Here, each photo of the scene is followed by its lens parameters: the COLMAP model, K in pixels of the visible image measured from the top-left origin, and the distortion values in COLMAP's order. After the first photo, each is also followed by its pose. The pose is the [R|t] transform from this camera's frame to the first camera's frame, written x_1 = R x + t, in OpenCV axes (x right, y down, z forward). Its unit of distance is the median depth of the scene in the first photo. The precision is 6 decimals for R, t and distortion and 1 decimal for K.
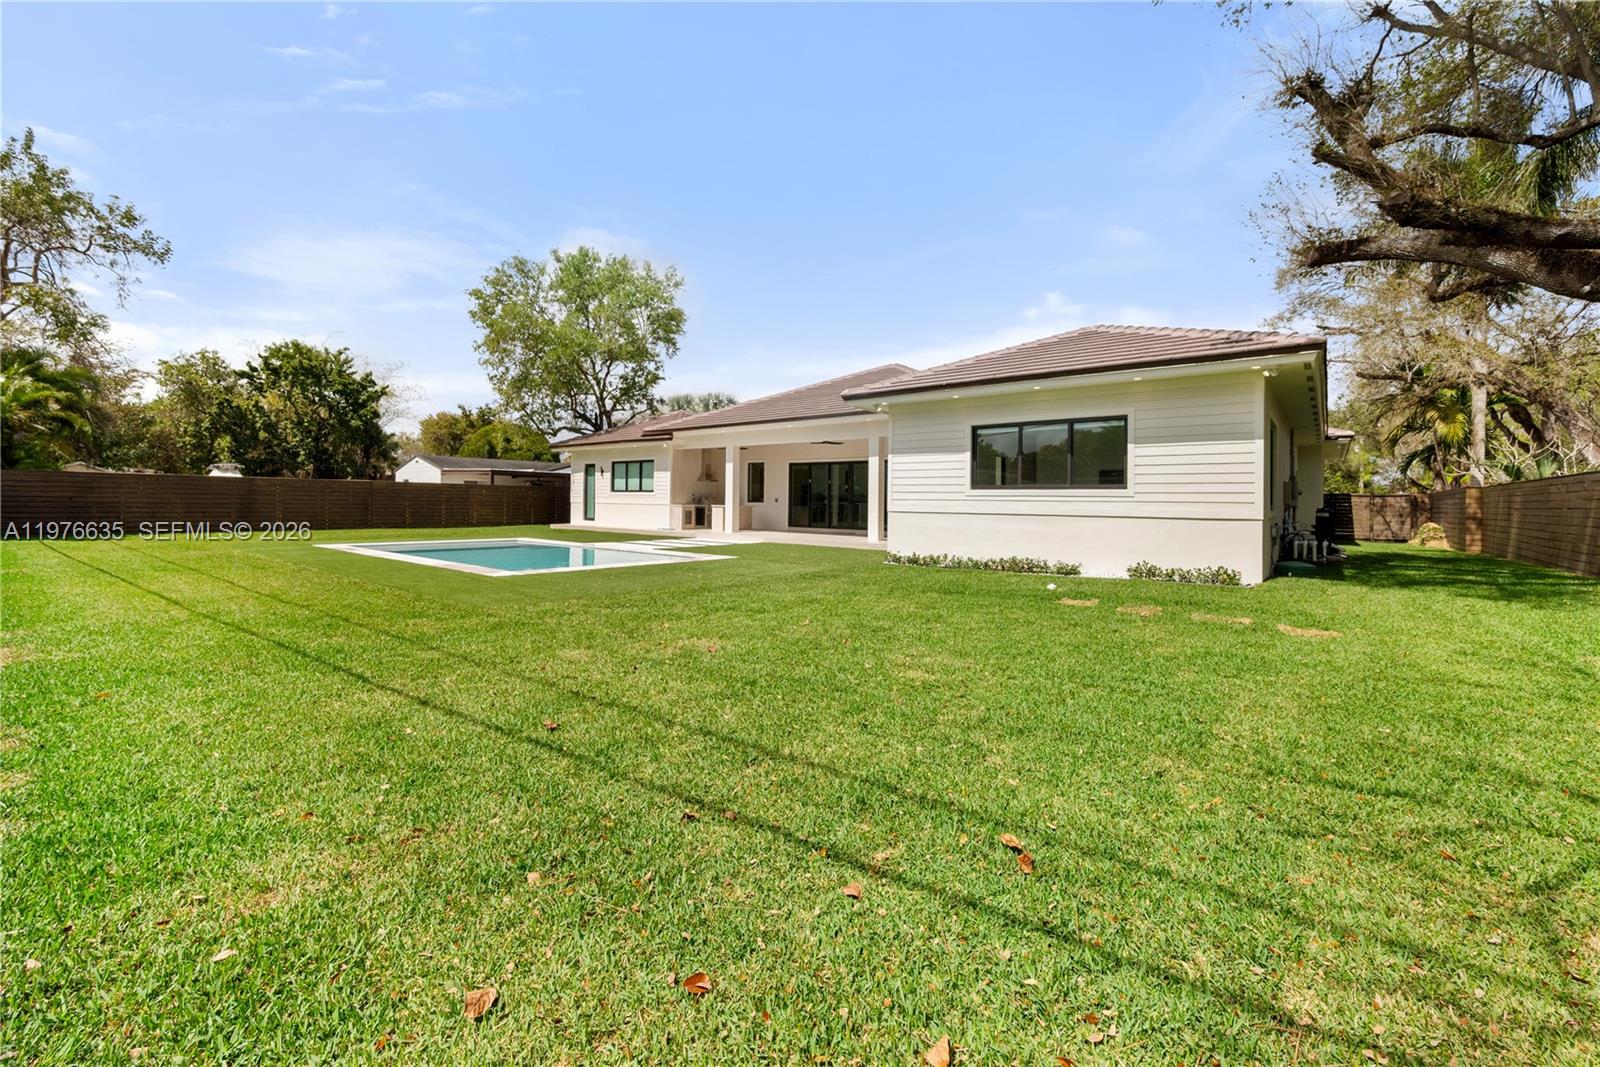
lens RADIAL K [[648.8, 0, 802.6], [0, 648.8, 508.4], [0, 0, 1]] dist [-0.000438, -0.000059]
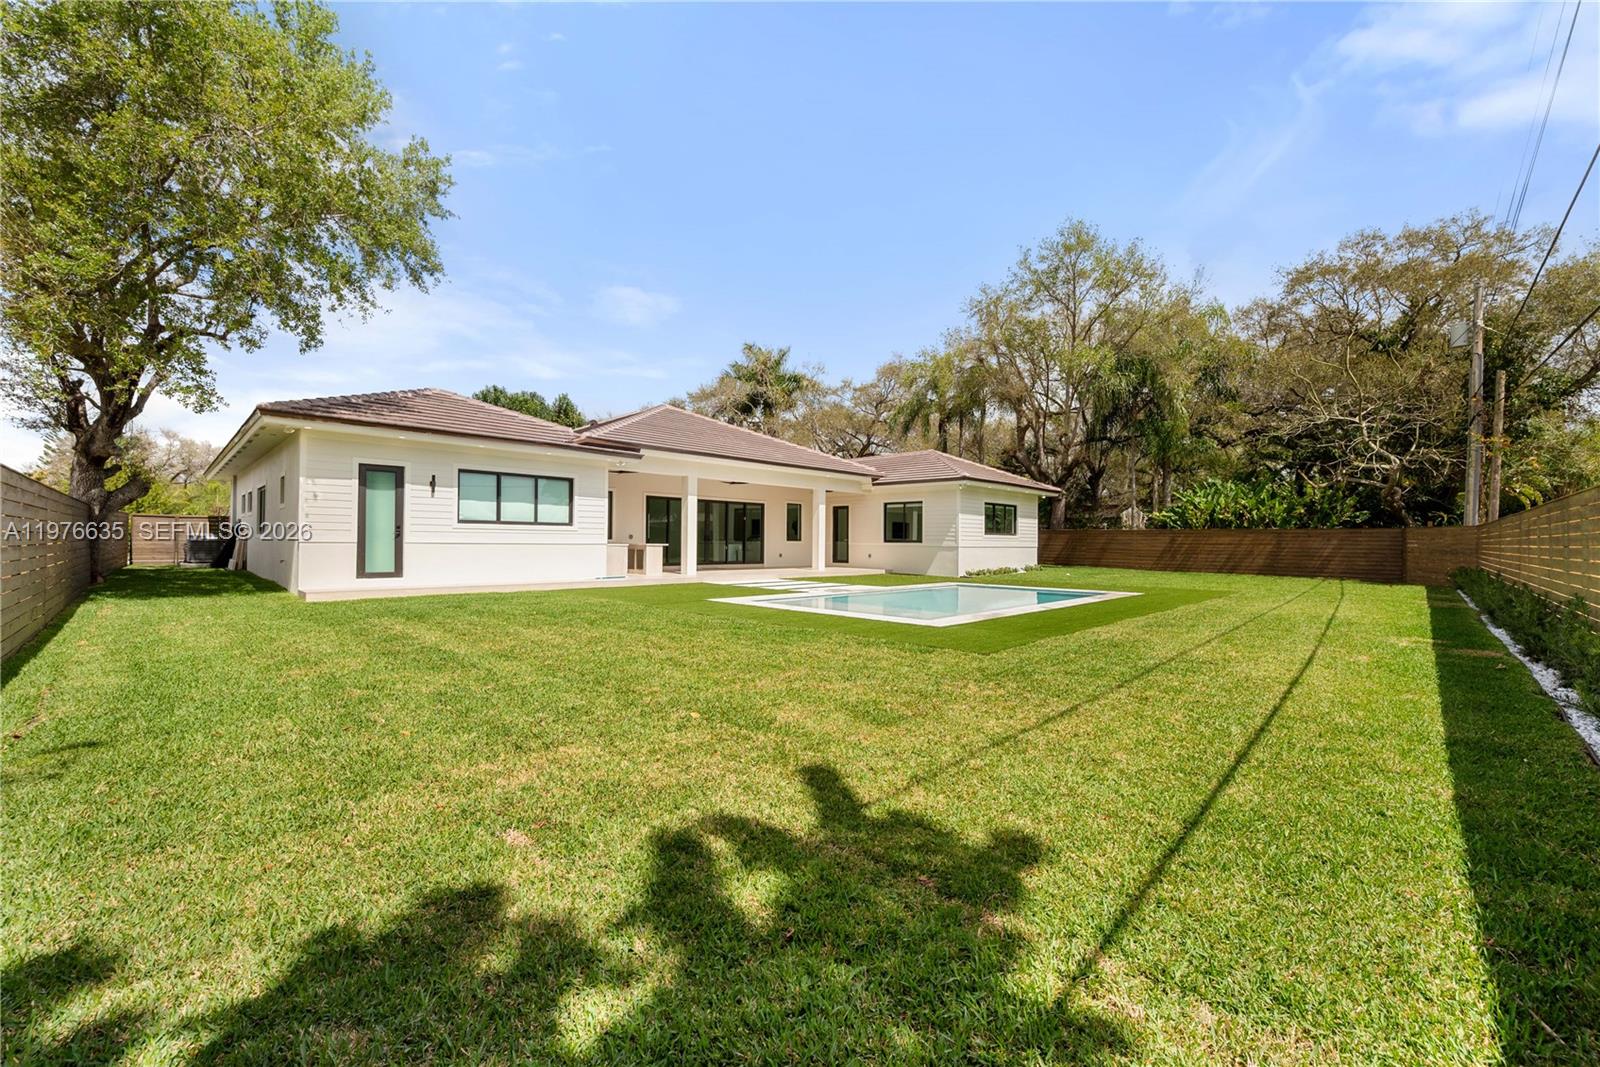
lens RADIAL K [[648.8, 0, 802.6], [0, 648.8, 508.4], [0, 0, 1]] dist [-0.000438, -0.000059]
pose [[0.099361, 0.038288, 0.994315, -0.909242], [0.001451, 0.999253, -0.038623, -0.017265], [-0.995050, 0.005281, 0.099231, 0.719203]]
